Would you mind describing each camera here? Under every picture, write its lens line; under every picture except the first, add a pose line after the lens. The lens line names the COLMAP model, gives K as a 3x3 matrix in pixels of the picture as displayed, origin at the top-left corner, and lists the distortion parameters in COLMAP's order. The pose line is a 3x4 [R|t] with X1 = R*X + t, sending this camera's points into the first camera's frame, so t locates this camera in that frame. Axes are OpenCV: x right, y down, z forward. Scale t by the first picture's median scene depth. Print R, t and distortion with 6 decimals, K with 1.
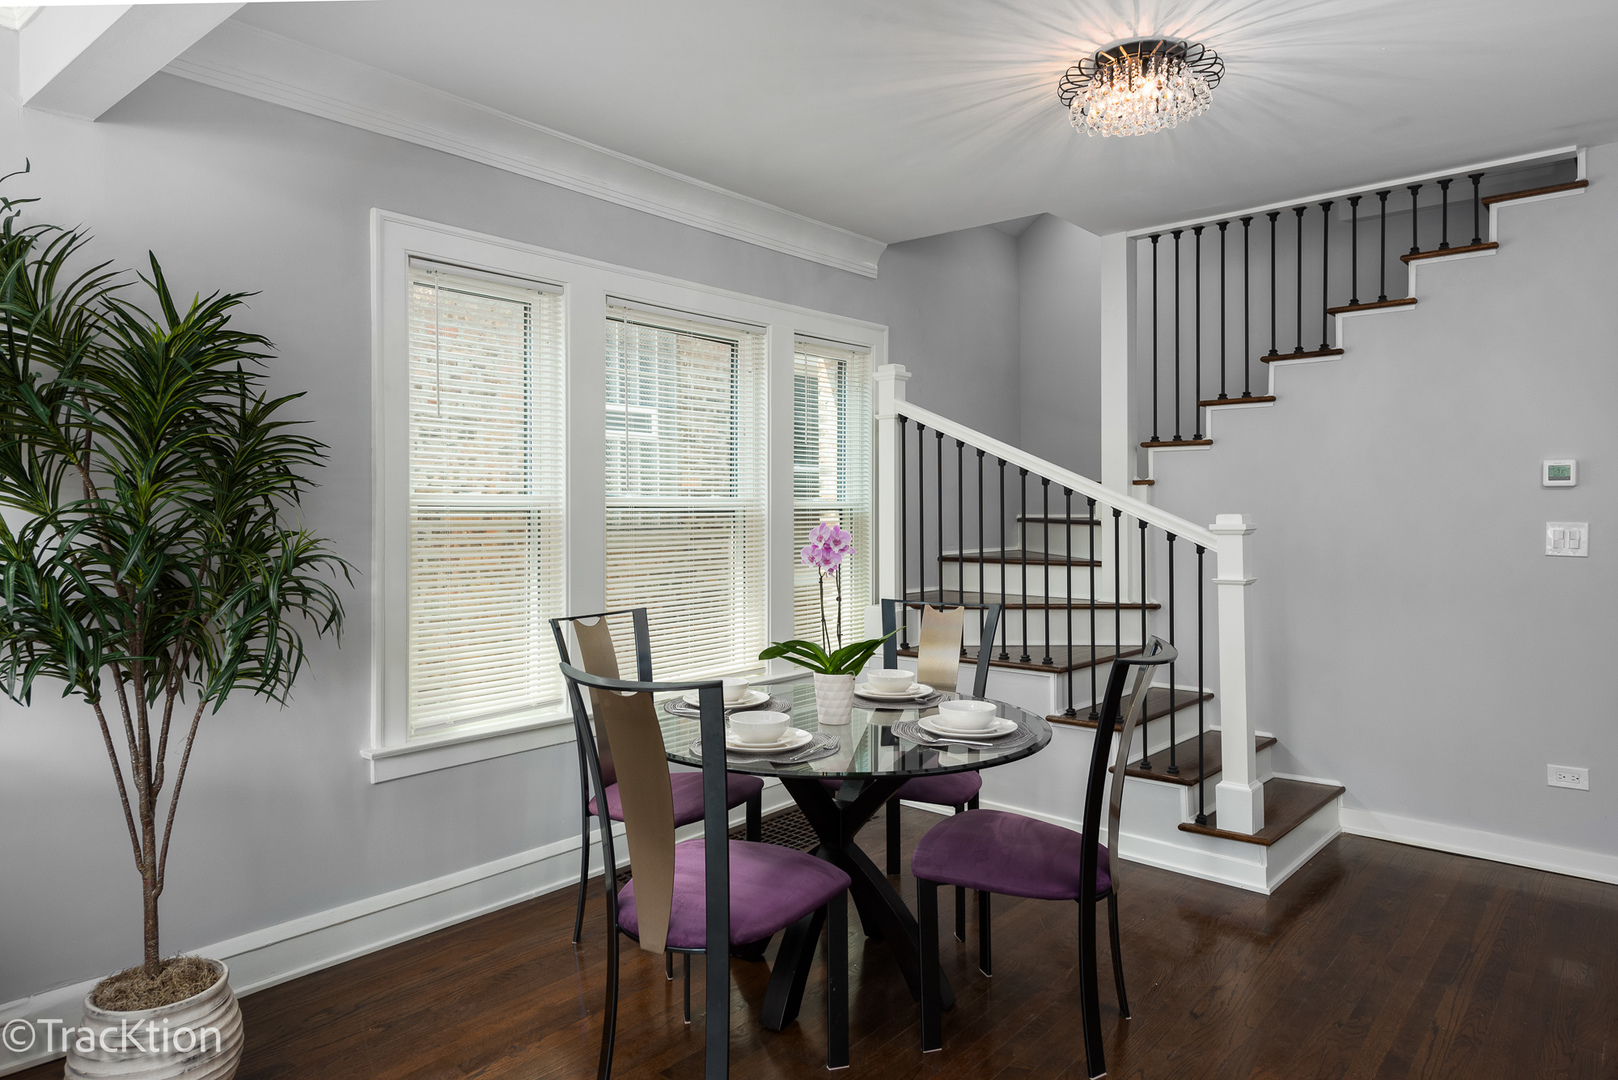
lens RADIAL K [[1029.0, 0, 806.8], [0, 1029.0, 535.8], [0, 0, 1]] dist [0.002089, -0.002085]
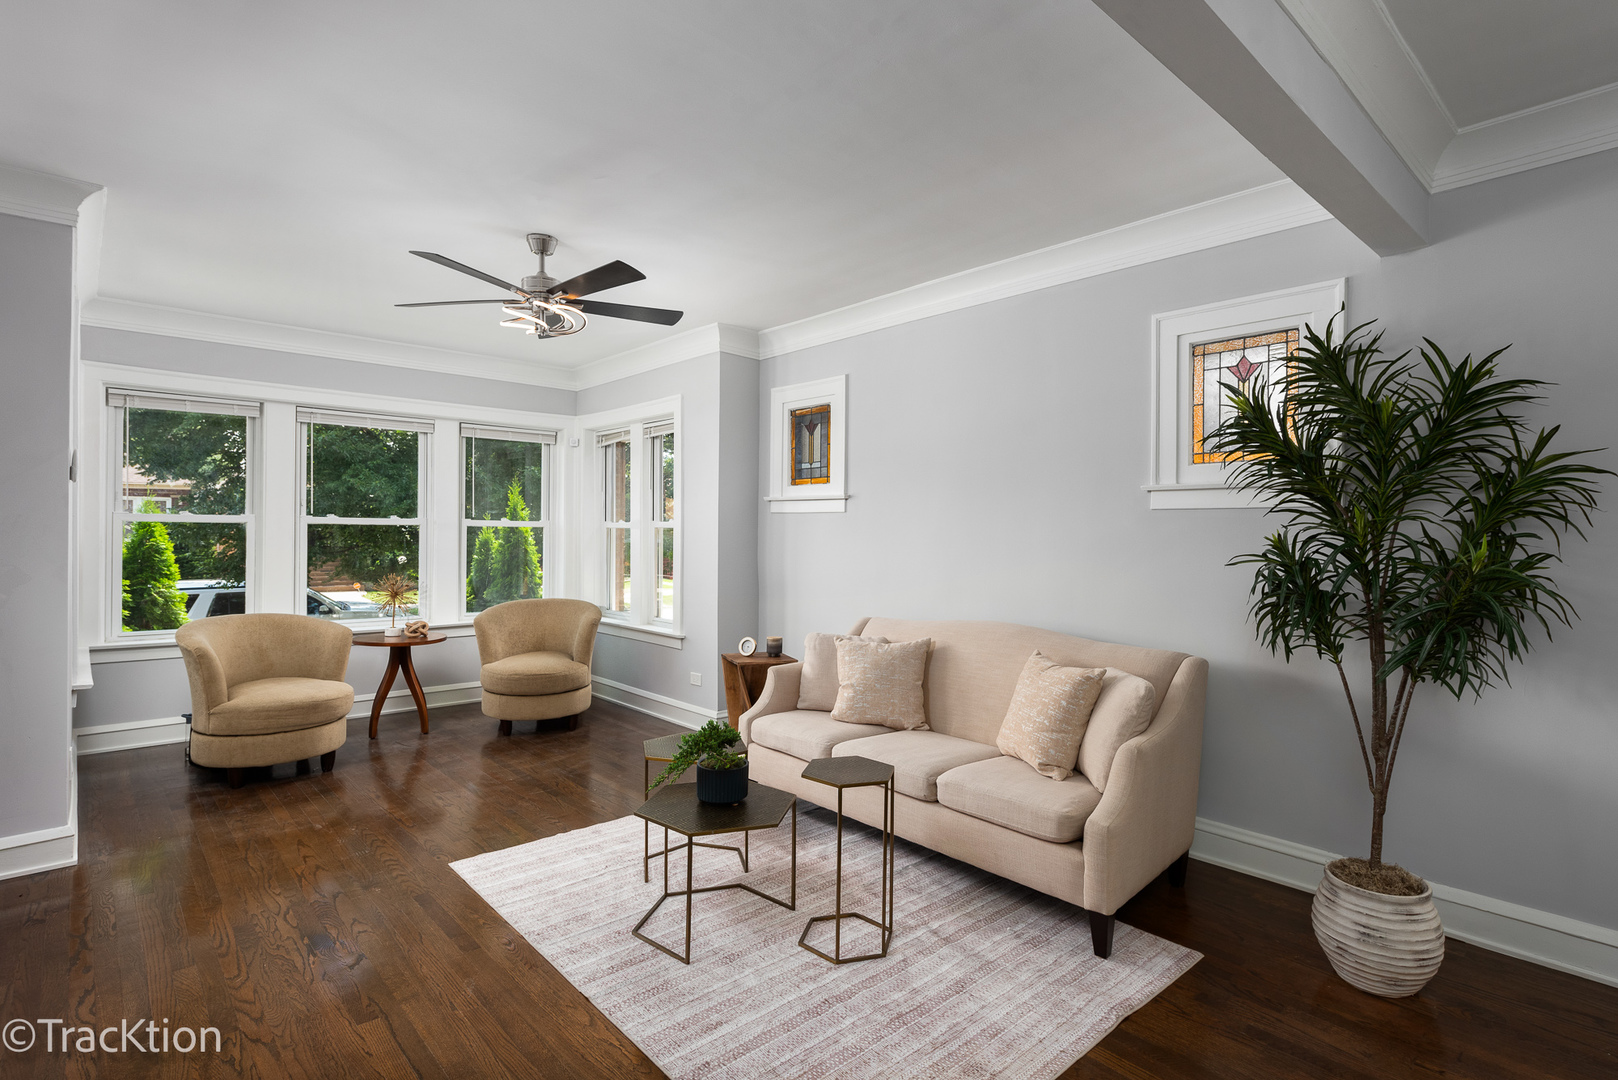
lens RADIAL K [[810.8, 0, 815.0], [0, 810.8, 533.4], [0, 0, 1]] dist [0.020820, -0.000482]
pose [[-0.125416, 0.004561, -0.992094, 0.297489], [-0.024445, 0.999672, 0.007686, -0.007554], [0.991803, 0.025216, -0.125263, 0.207244]]
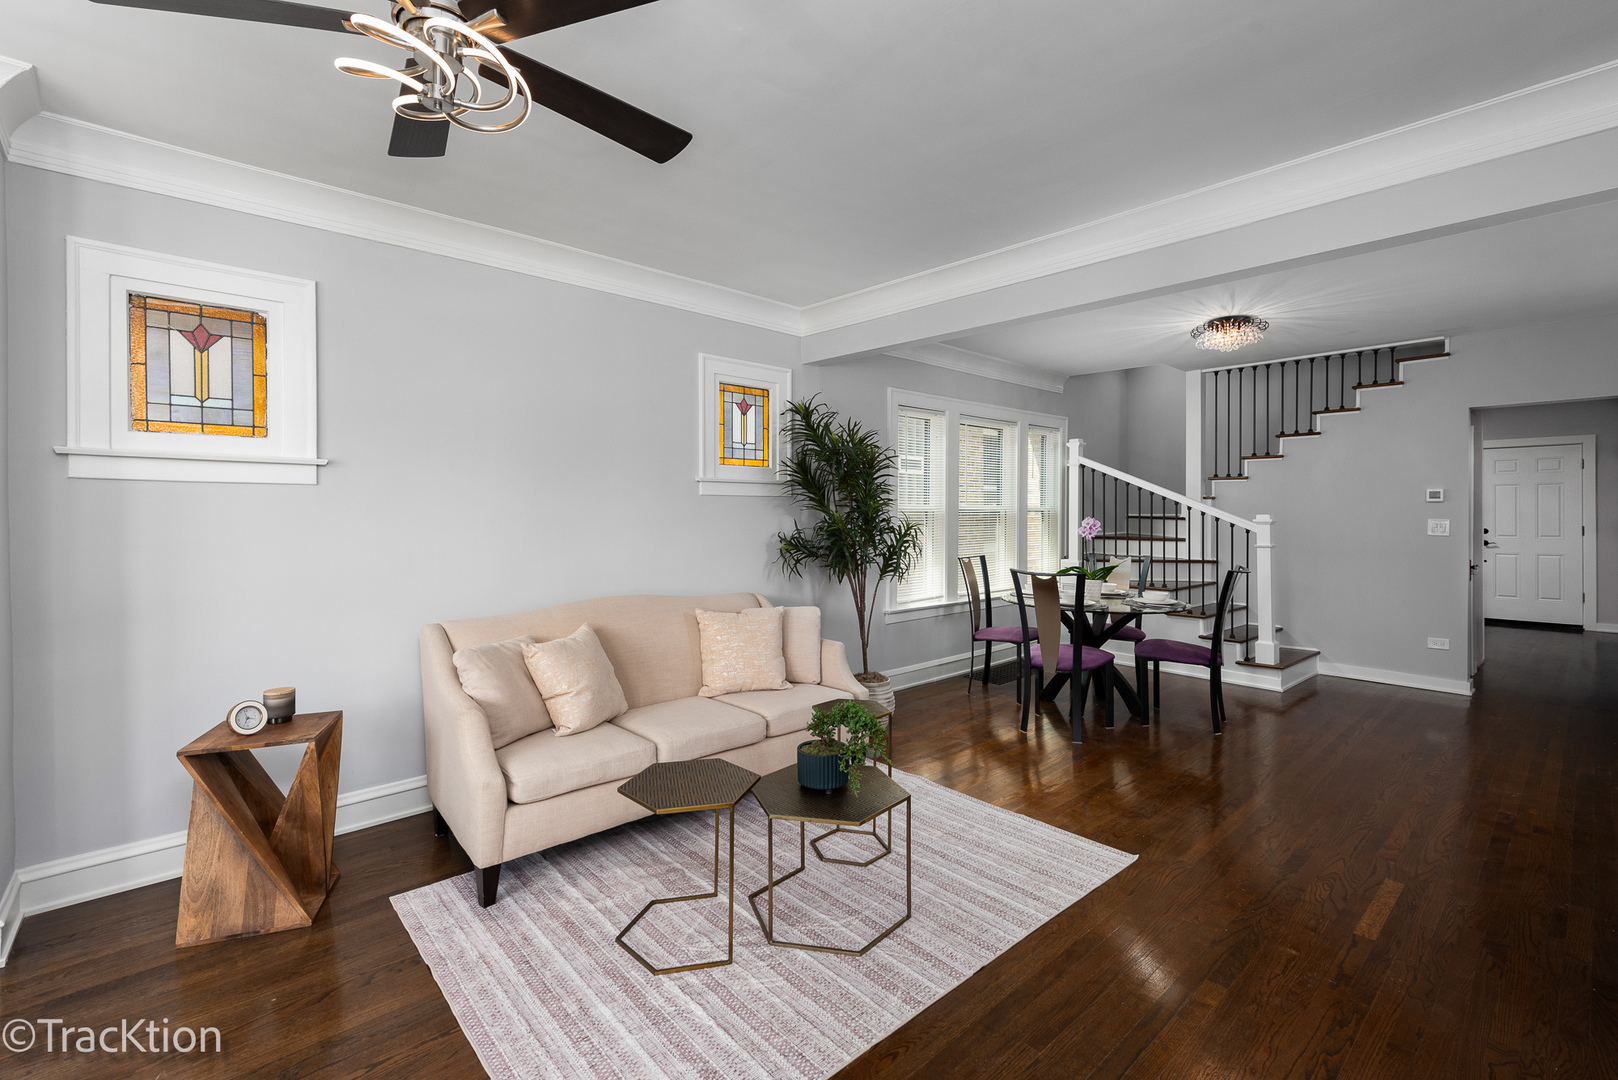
lens RADIAL K [[706.8, 0, 816.5], [0, 706.8, 526.8], [0, 0, 1]] dist [-0.003263, -0.001058]
pose [[0.991308, 0.005772, -0.131433, -0.281277], [-0.005789, 0.999983, 0.000253, 0.008341], [0.131433, 0.000510, 0.991325, -0.509903]]
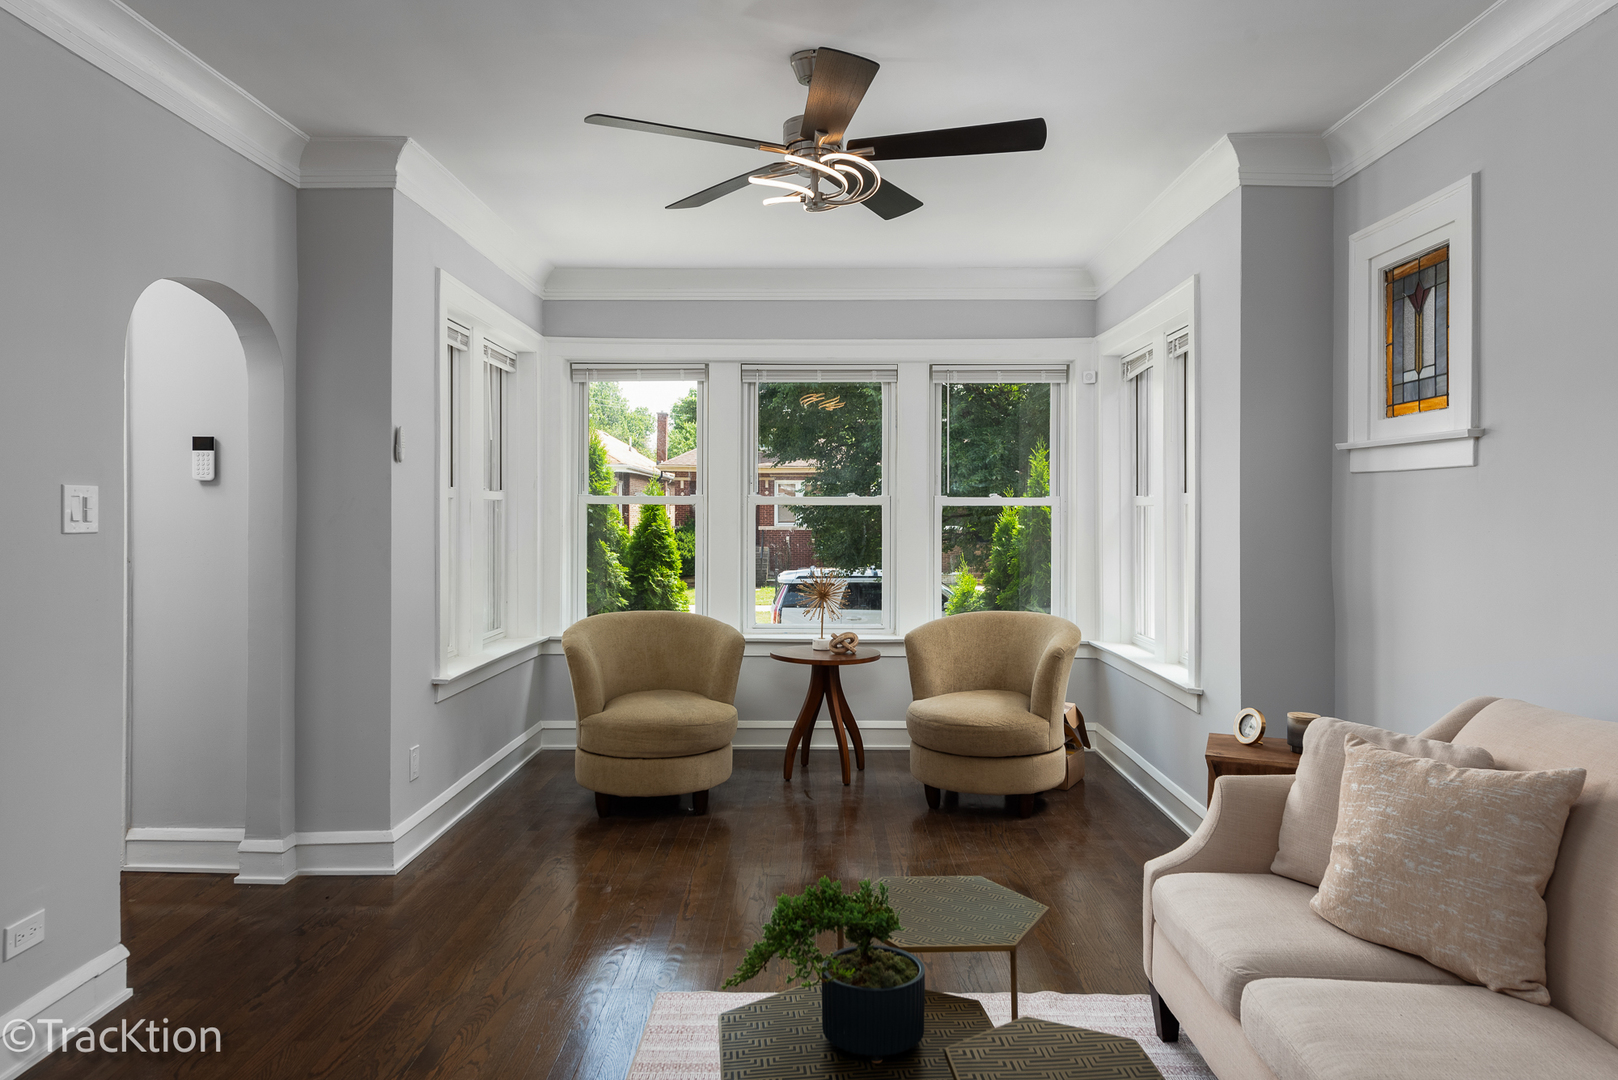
lens RADIAL K [[1074.6, 0, 819.0], [0, 1074.6, 510.9], [0, 0, 1]] dist [0.043434, -0.010136]
pose [[-0.765555, 0.003958, -0.643358, -0.049059], [-0.007811, 0.999850, 0.015446, -0.007671], [0.643323, 0.016850, -0.765409, 0.380677]]
